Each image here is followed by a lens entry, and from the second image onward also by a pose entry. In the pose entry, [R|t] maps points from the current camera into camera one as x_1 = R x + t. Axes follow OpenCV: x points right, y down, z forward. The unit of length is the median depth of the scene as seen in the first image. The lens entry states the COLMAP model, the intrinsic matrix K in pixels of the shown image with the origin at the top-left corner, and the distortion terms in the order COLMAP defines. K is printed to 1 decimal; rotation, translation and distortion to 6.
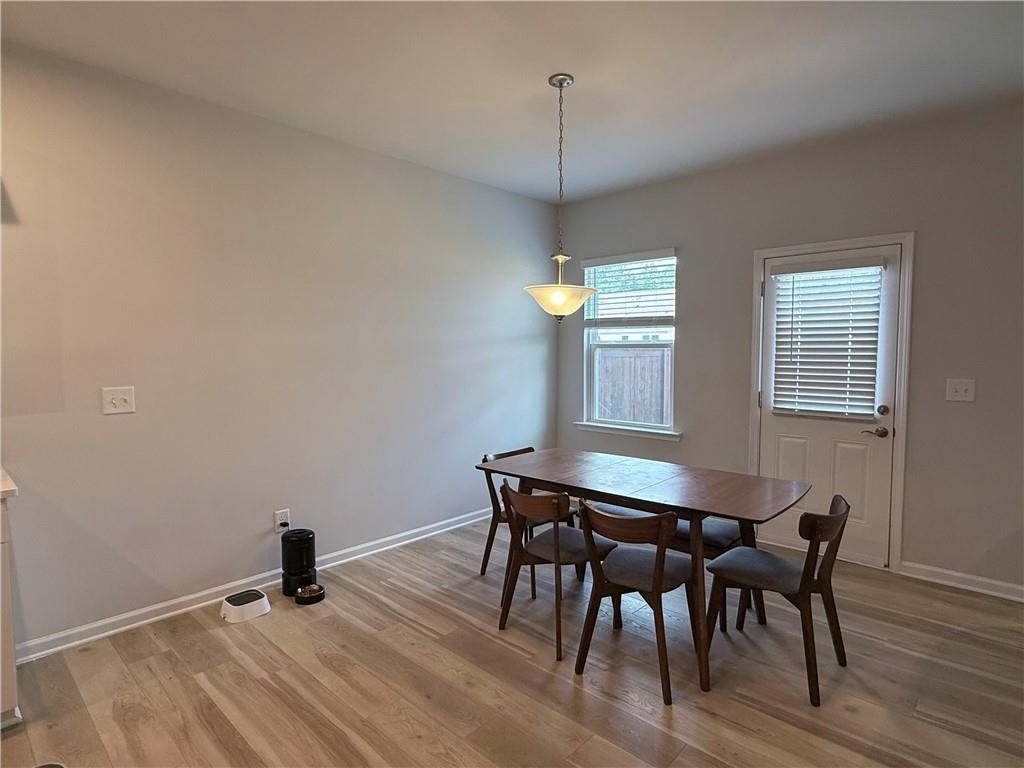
lens RADIAL K [[553.2, 0, 512.3], [0, 553.2, 383.3], [0, 0, 1]] dist [-0.003335, -0.001006]
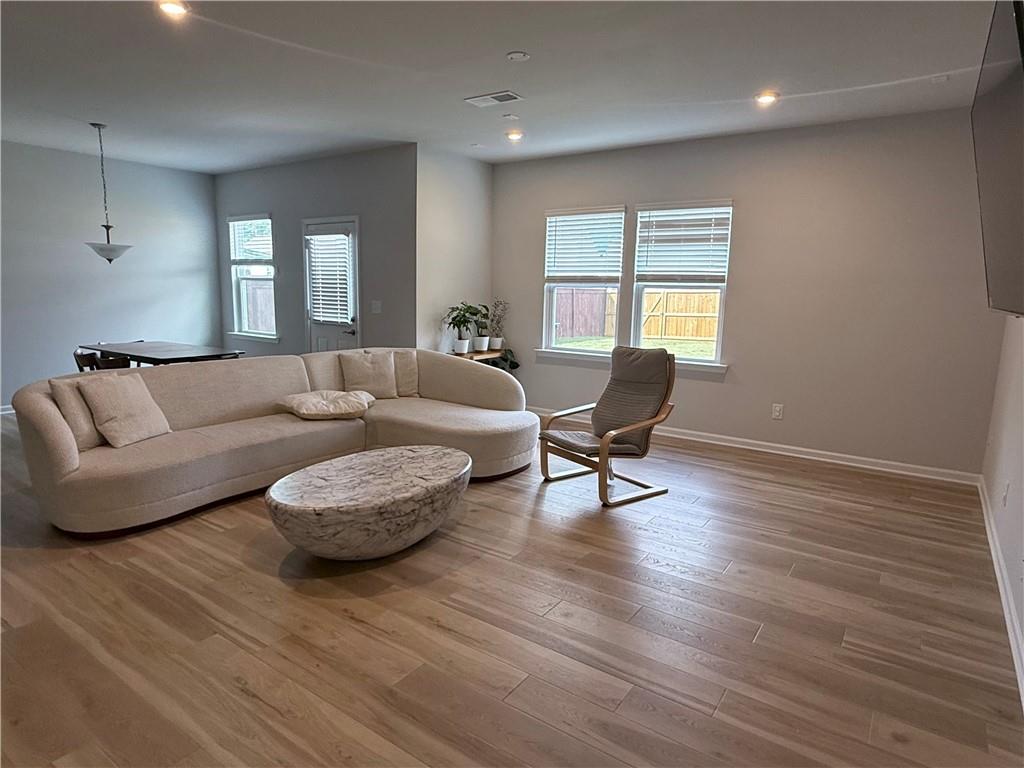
lens RADIAL K [[607.7, 0, 514.0], [0, 607.7, 382.2], [0, 0, 1]] dist [-0.005110, 0.004239]
pose [[0.990982, 0.003979, 0.133940, 0.862284], [-0.016925, 0.995271, 0.095655, 0.050313], [-0.132926, -0.097059, 0.986362, -0.891223]]
